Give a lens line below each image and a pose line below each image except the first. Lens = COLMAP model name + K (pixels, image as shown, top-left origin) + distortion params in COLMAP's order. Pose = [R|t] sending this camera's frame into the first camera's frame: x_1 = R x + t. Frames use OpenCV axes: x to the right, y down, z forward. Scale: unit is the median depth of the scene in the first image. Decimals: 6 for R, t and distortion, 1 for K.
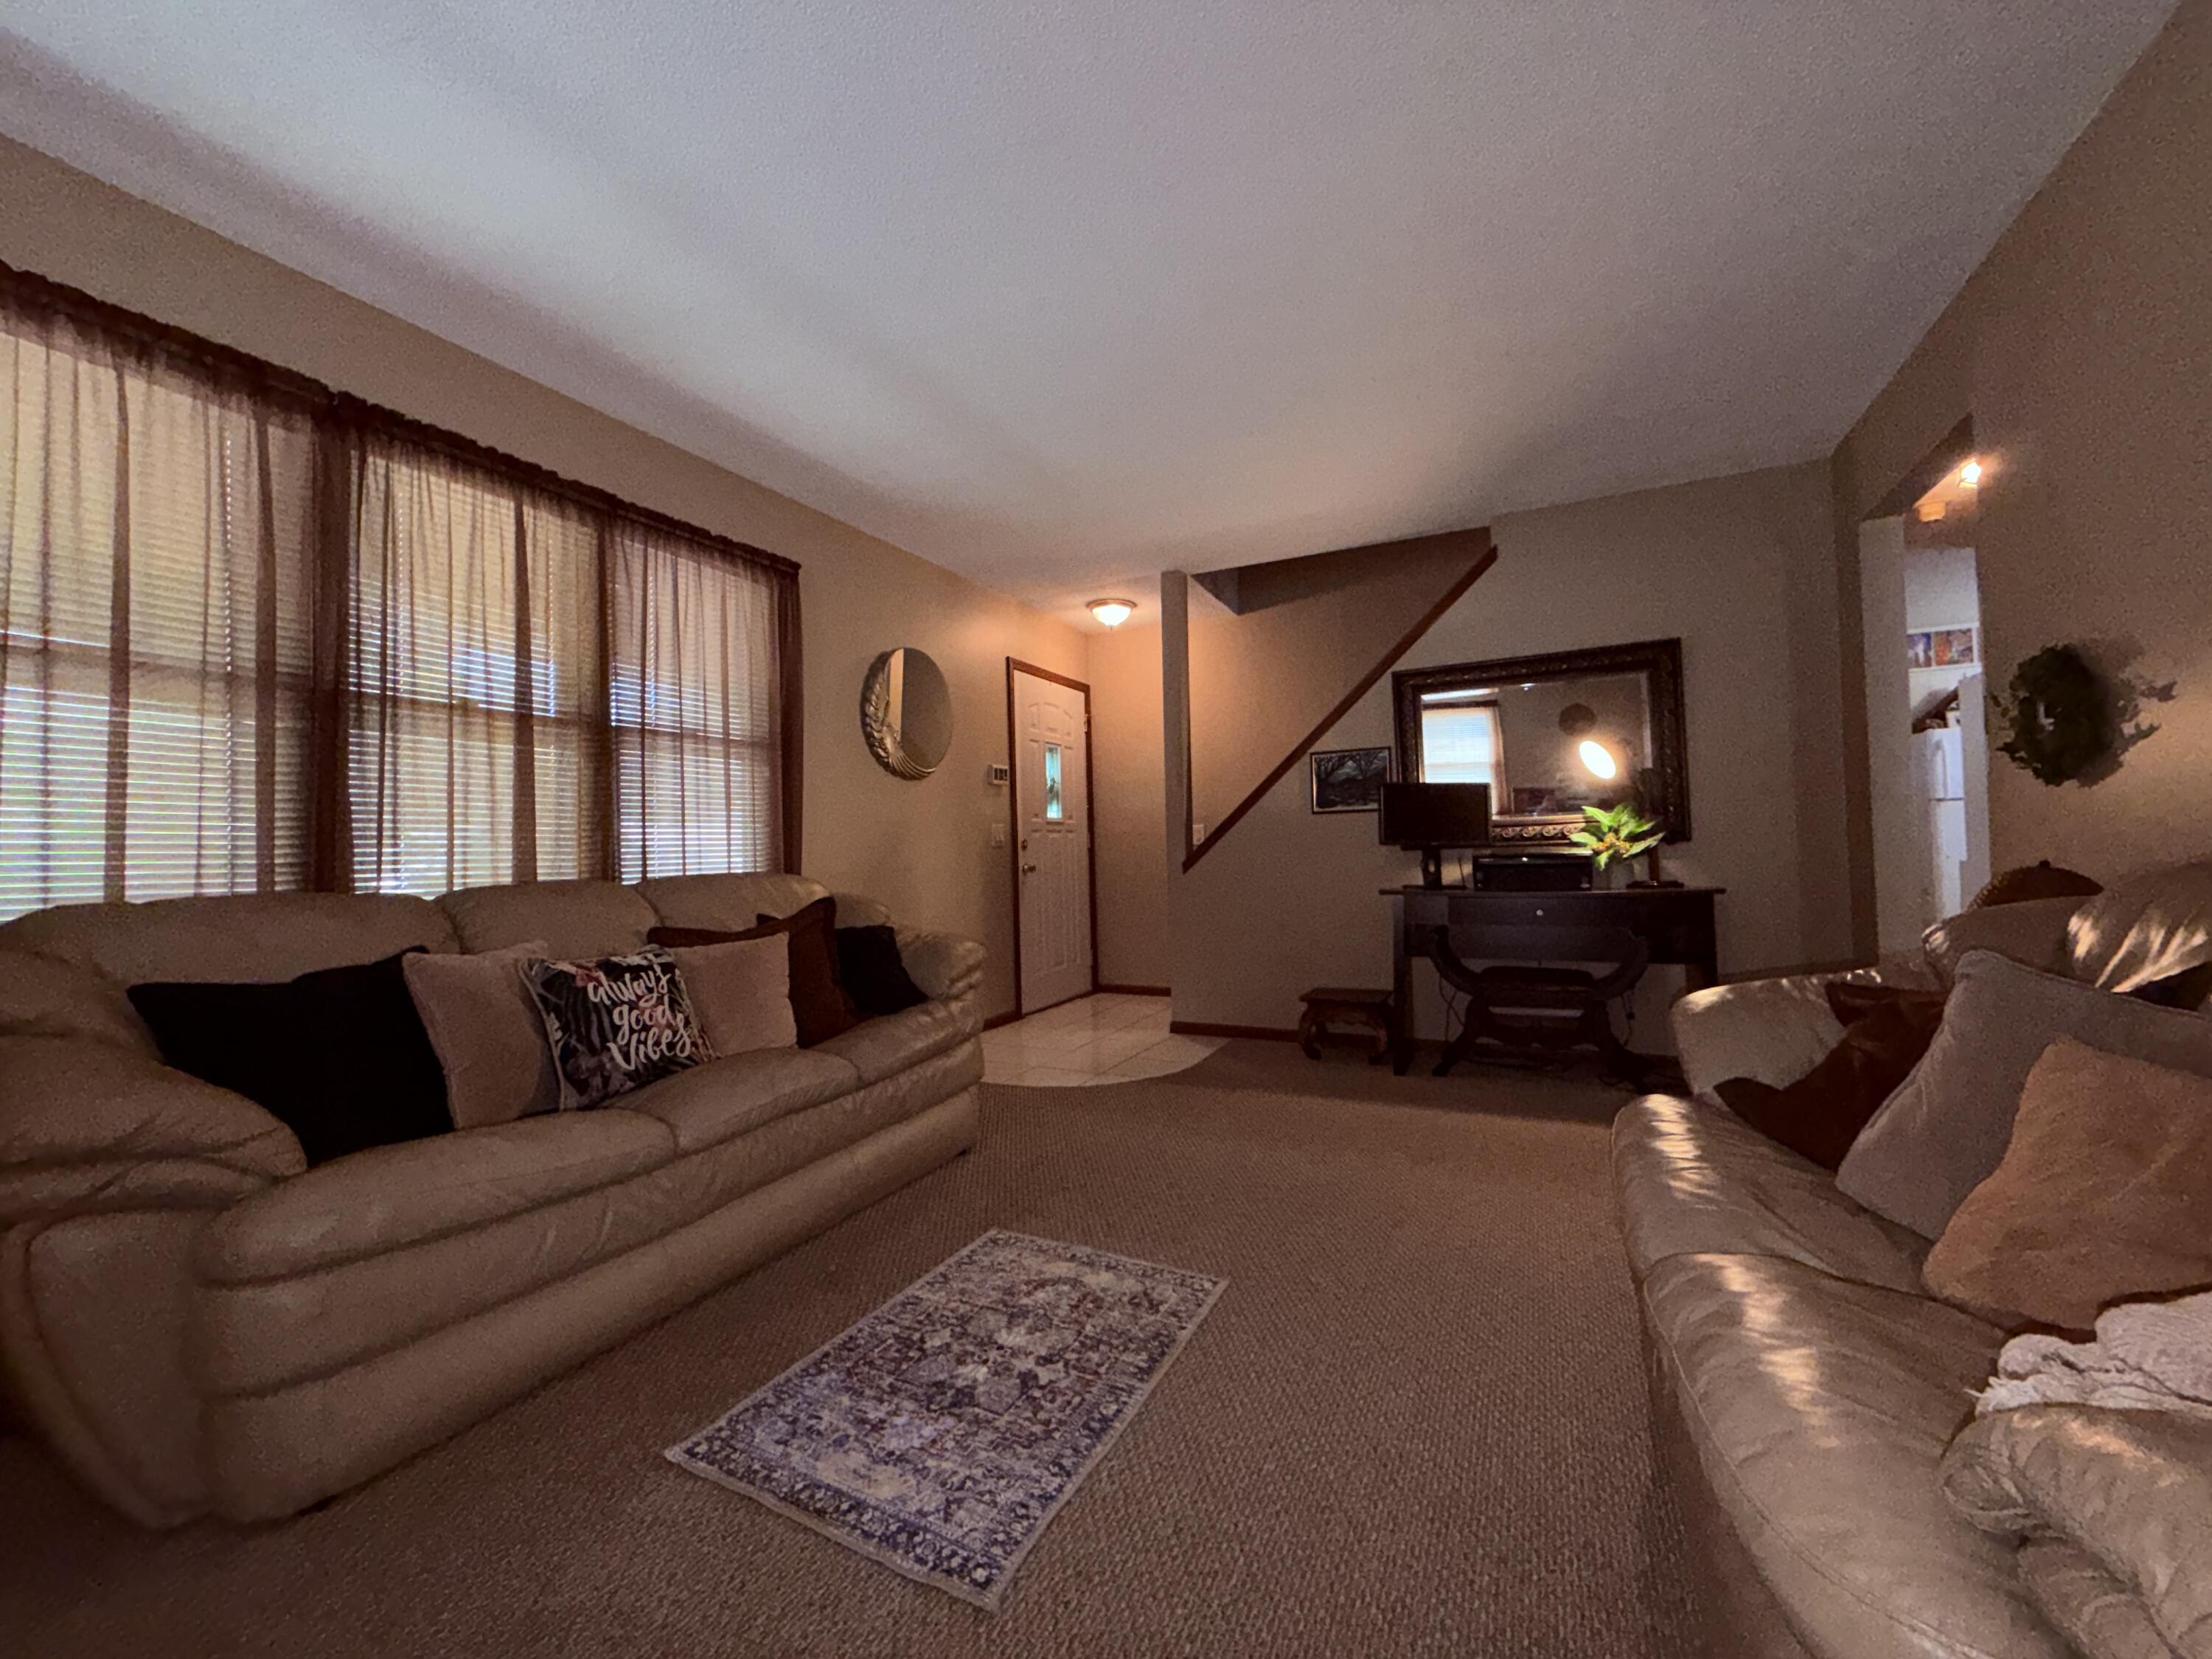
lens RADIAL K [[881.4, 0, 1102.0], [0, 881.4, 835.0], [0, 0, 1]] dist [-0.003329, -0.000025]
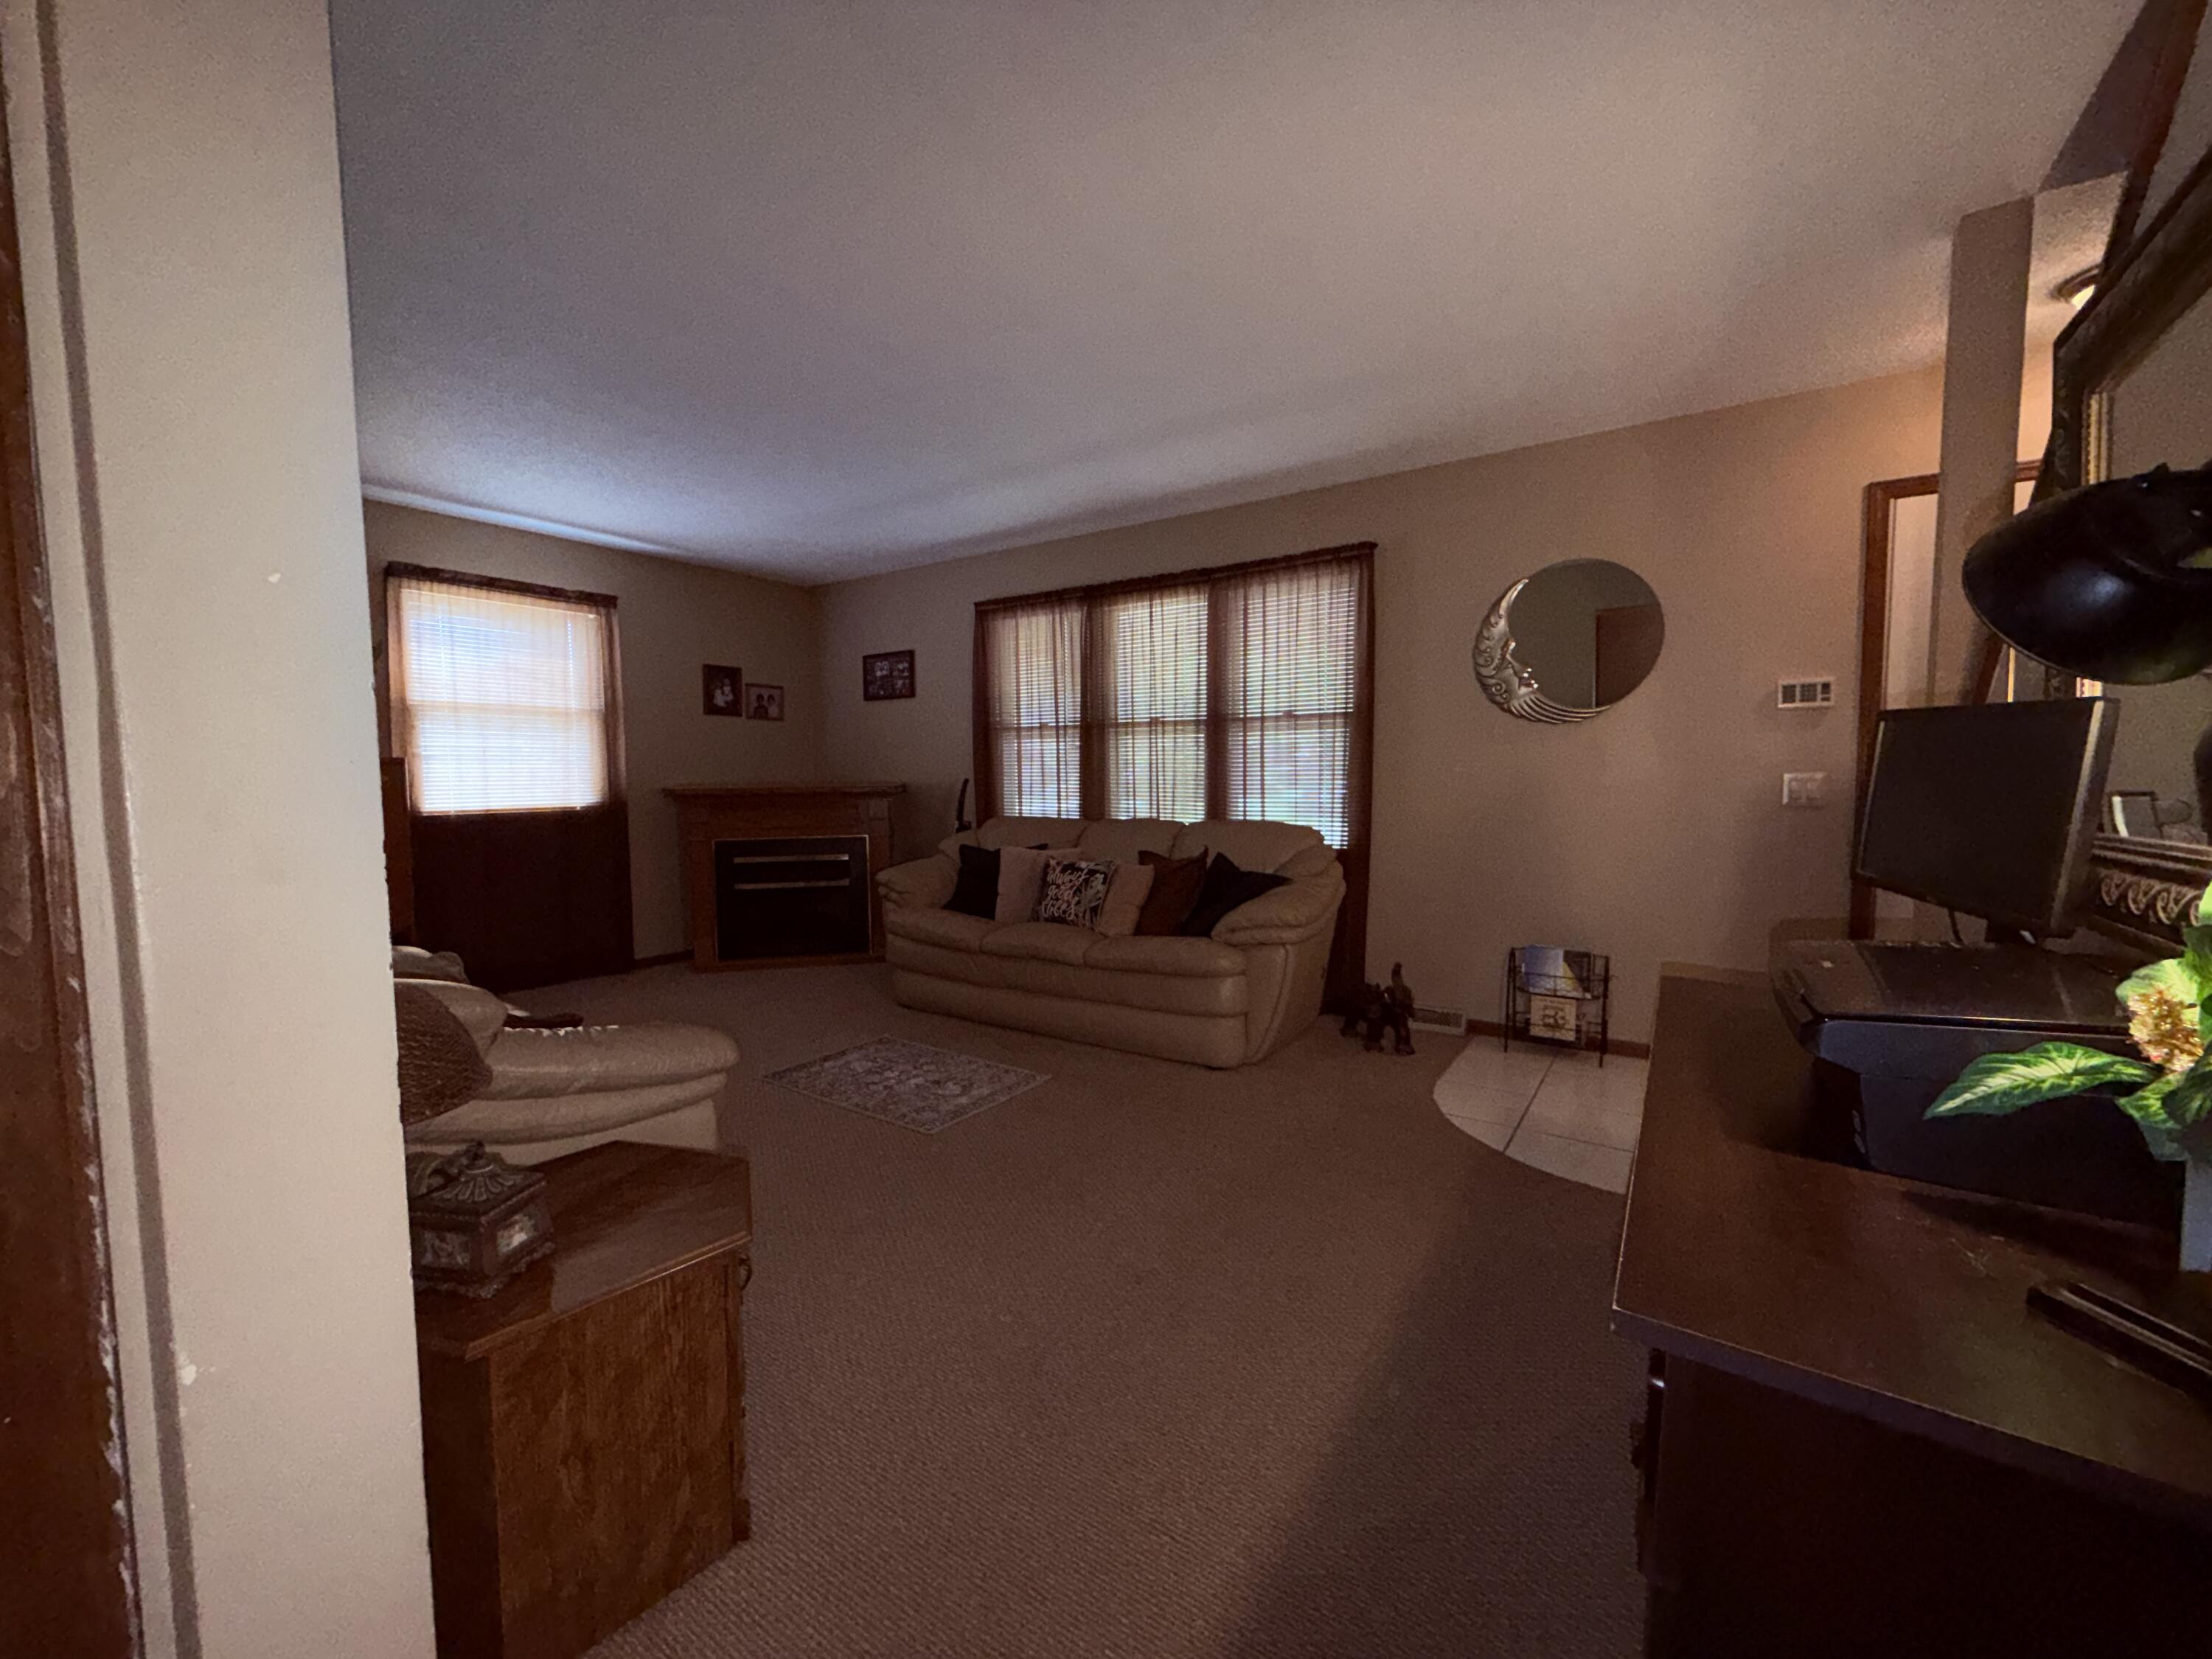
lens RADIAL K [[881.4, 0, 1100.7], [0, 881.4, 829.0], [0, 0, 1]] dist [-0.003329, -0.000025]
pose [[-0.148542, 0.086910, -0.985080, 1.462996], [0.030572, 0.996058, 0.083268, -0.100718], [0.988433, -0.017747, -0.150614, 1.490037]]
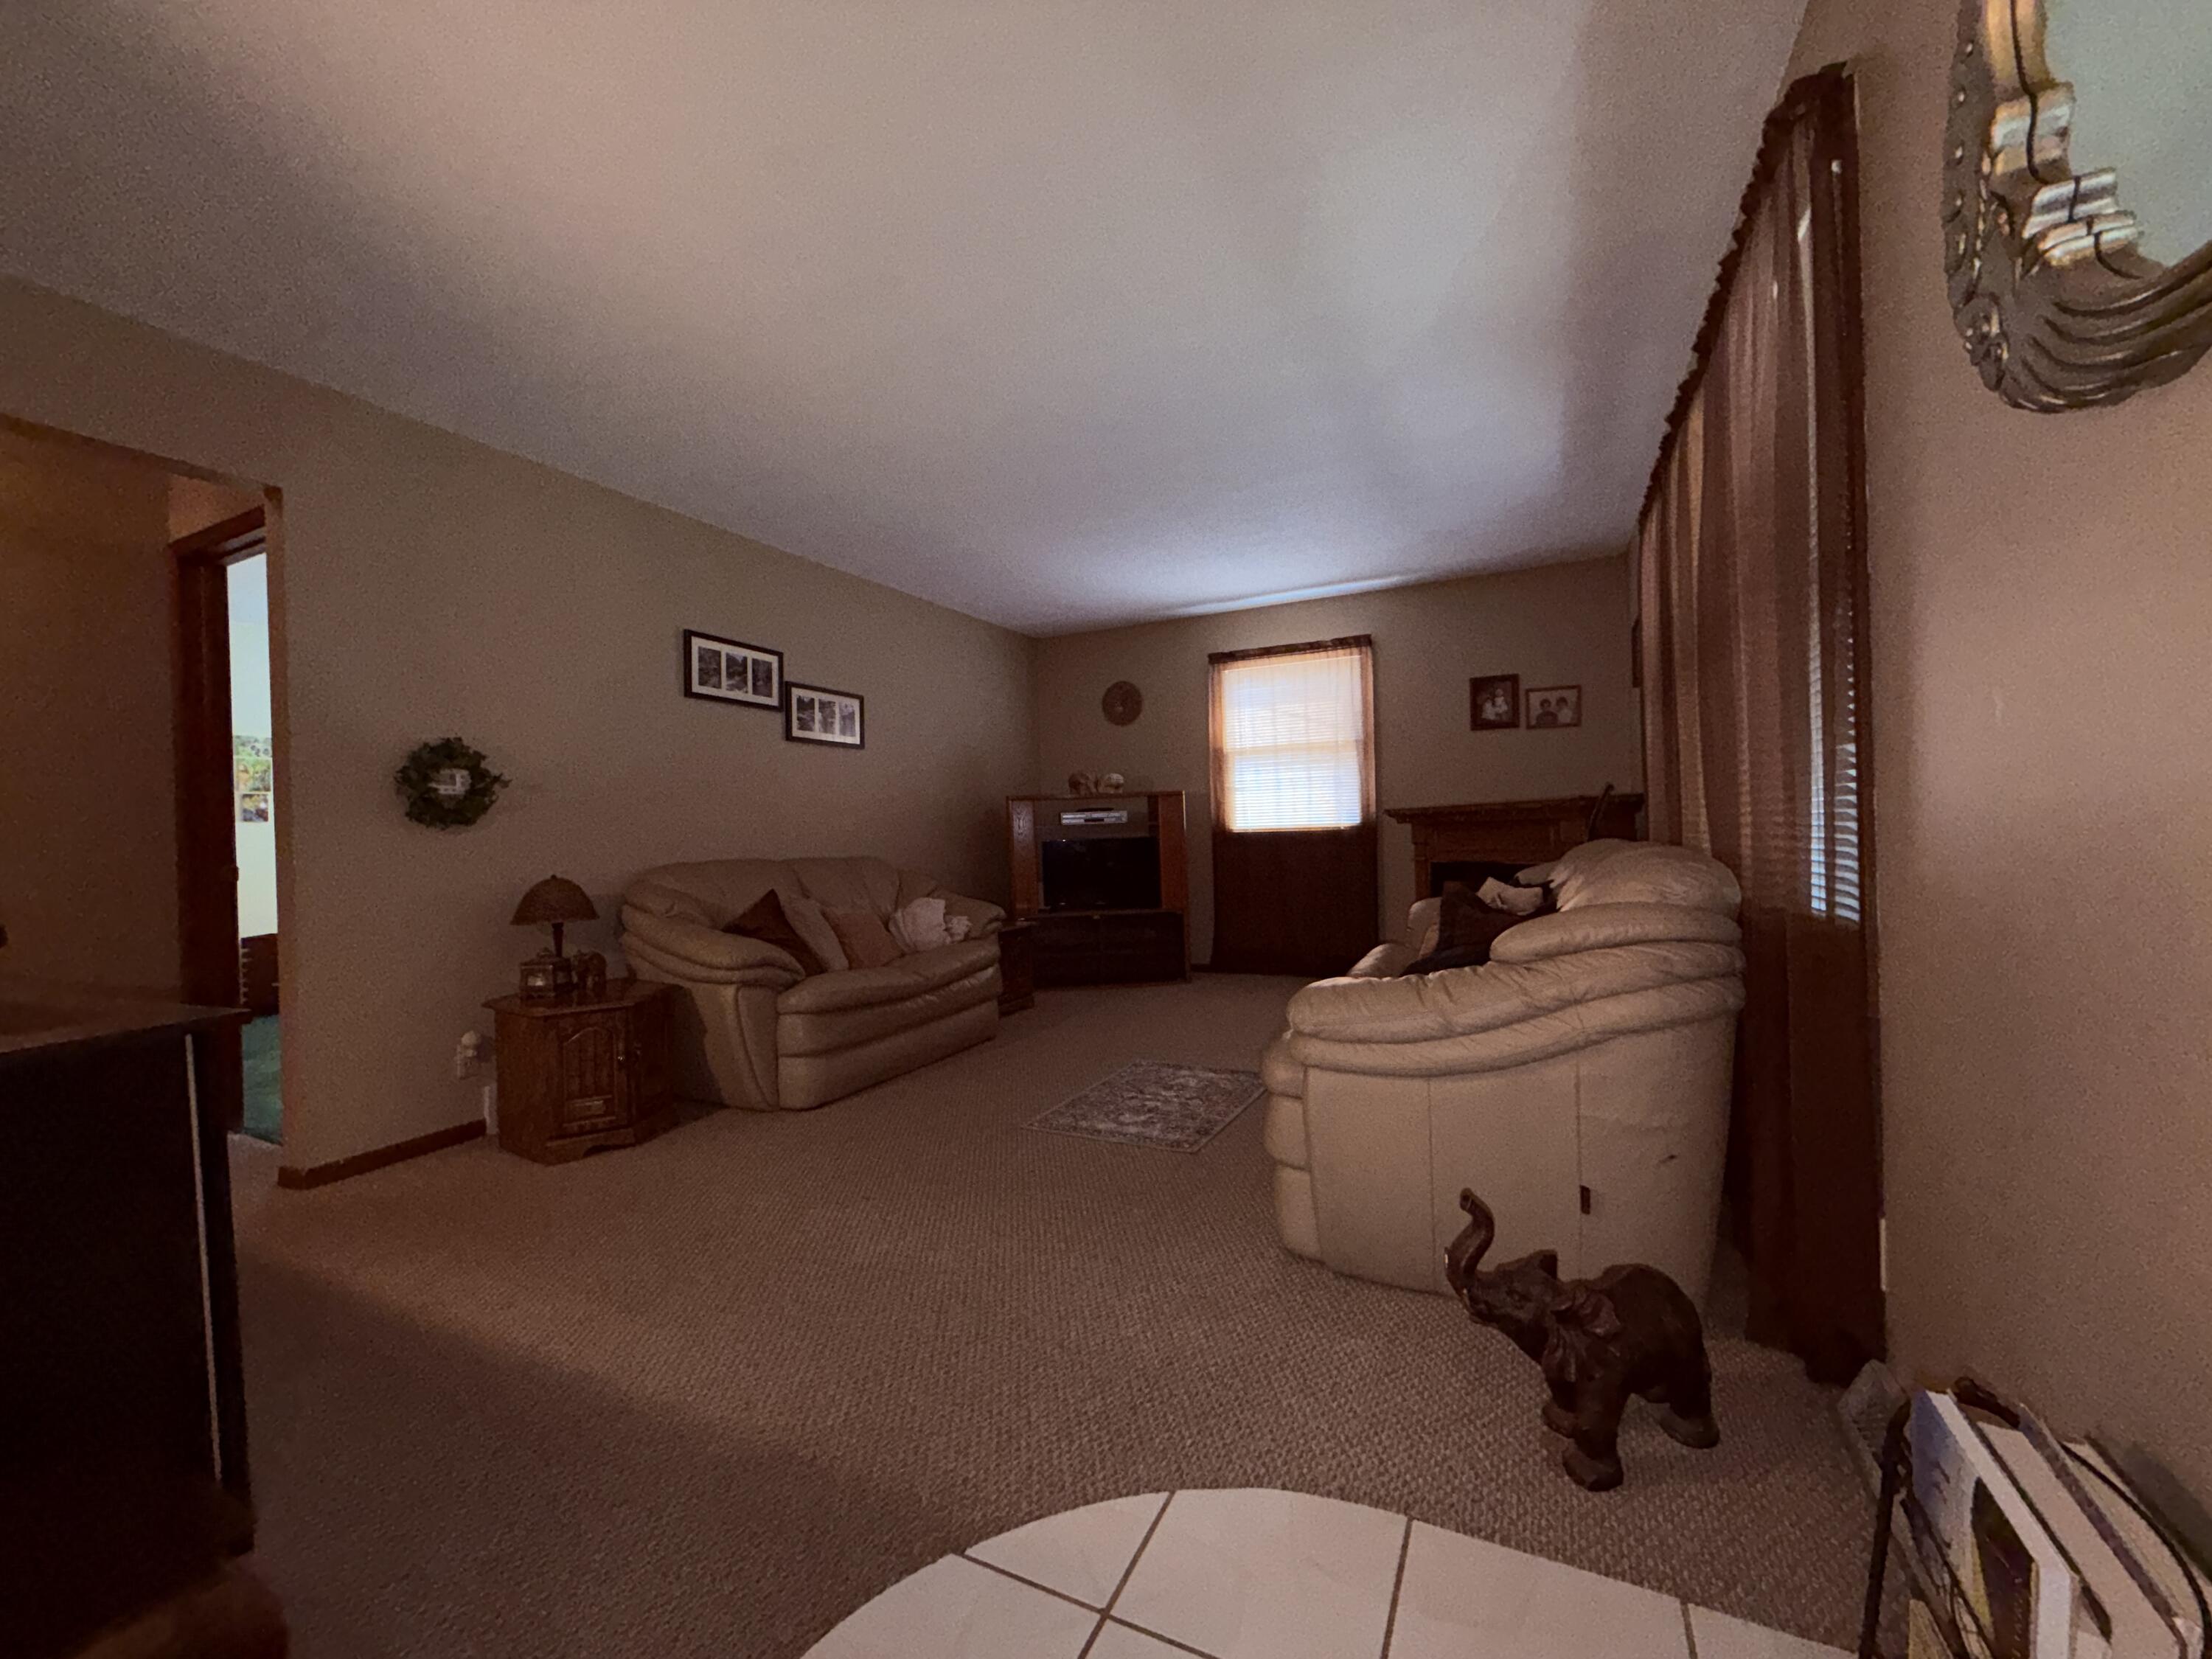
lens RADIAL K [[881.4, 0, 1103.2], [0, 881.4, 829.0], [0, 0, 1]] dist [-0.003329, -0.000025]
pose [[-0.998603, 0.051874, 0.010044, -0.039905], [0.051646, 0.998427, -0.021806, 0.030430], [-0.011160, -0.021257, -0.999712, 2.516064]]
